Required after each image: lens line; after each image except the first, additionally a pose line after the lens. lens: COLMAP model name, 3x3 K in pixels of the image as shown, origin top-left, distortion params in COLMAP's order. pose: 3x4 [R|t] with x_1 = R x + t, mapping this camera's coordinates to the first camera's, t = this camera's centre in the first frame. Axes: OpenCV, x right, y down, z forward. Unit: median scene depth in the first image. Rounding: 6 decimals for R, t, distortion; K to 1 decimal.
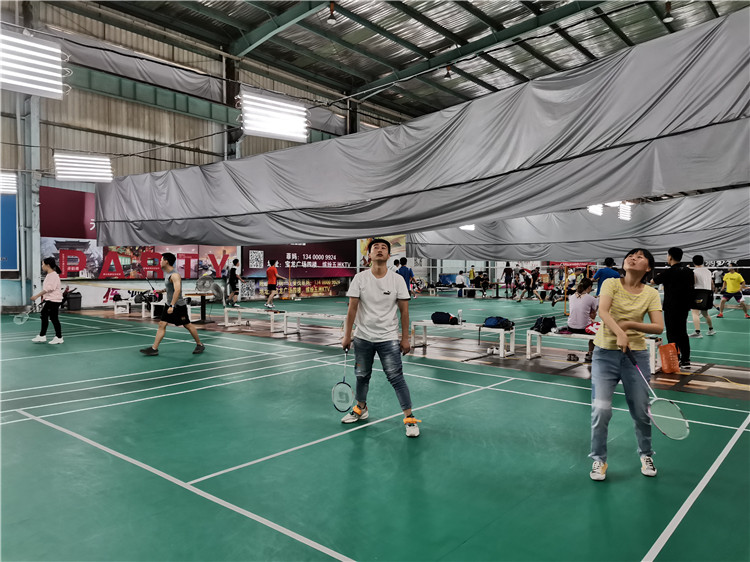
lens RADIAL K [[556.4, 0, 361.4], [0, 556.4, 277.0], [0, 0, 1]] dist [0.098351, -0.105494]
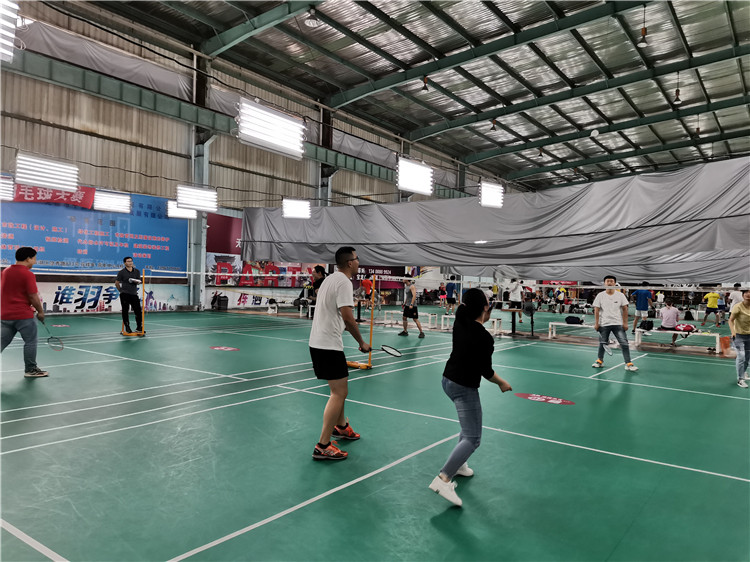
lens RADIAL K [[566.4, 0, 362.1], [0, 566.4, 278.8], [0, 0, 1]] dist [0.232690, -0.263632]
pose [[0.997193, 0.029755, 0.068705, -0.204022], [-0.028749, 0.999465, -0.015585, -0.000321], [-0.069132, 0.013566, 0.997515, -0.217226]]
